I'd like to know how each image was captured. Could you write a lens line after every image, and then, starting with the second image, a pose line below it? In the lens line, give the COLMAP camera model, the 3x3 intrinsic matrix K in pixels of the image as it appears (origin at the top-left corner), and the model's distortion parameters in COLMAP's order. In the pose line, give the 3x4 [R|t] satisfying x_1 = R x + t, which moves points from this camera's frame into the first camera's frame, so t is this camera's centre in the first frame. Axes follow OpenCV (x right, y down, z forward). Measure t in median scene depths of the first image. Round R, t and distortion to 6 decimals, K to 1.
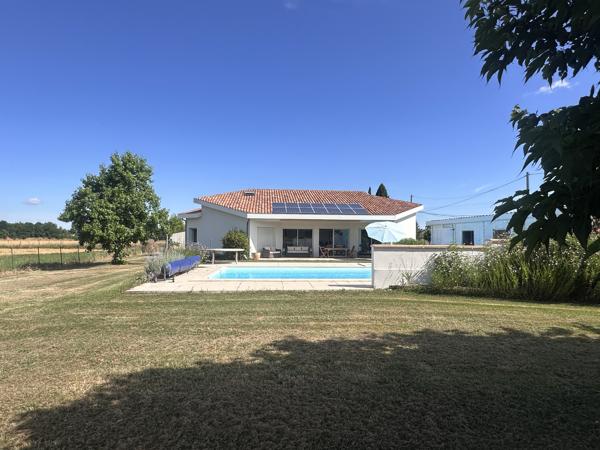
lens RADIAL K [[352.9, 0, 297.3], [0, 352.9, 226.7], [0, 0, 1]] dist [-0.004118, 0.000999]
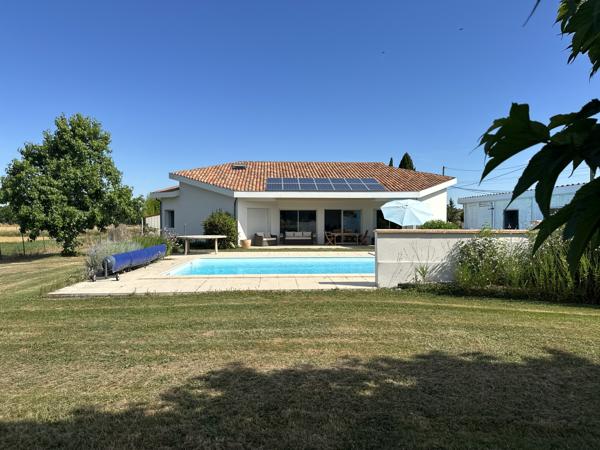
lens RADIAL K [[420.2, 0, 298.8], [0, 420.2, 227.5], [0, 0, 1]] dist [0.065259, -0.079028]
pose [[0.999714, -0.008490, -0.022369, 0.030838], [0.009544, 0.998828, 0.047457, 0.001127], [0.021940, -0.047656, 0.998623, 0.044460]]
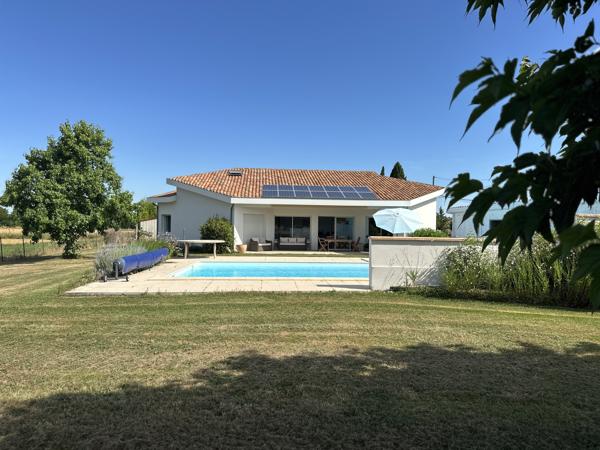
lens RADIAL K [[420.2, 0, 298.2], [0, 420.2, 226.2], [0, 0, 1]] dist [0.065259, -0.079028]
pose [[0.999984, 0.005200, -0.002361, 0.021683], [-0.005127, 0.999535, 0.030061, -0.000622], [0.002516, -0.030048, 0.999545, 0.011461]]
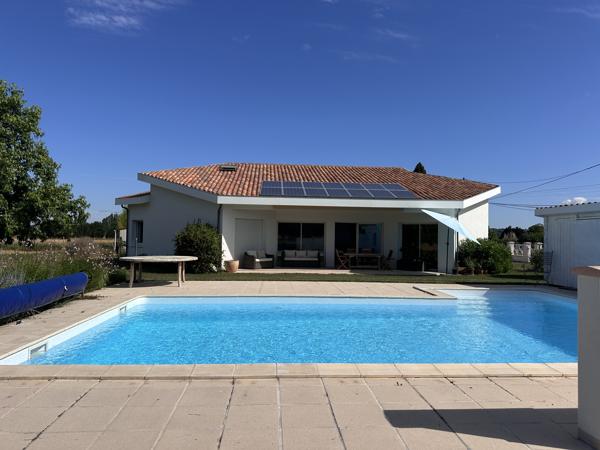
lens RADIAL K [[420.2, 0, 299.9], [0, 420.2, 219.8], [0, 0, 1]] dist [0.065259, -0.079028]
pose [[0.999932, 0.007652, -0.008773, 0.006815], [-0.007724, 0.999936, -0.008222, 0.009855], [0.008710, 0.008289, 0.999928, 0.314990]]
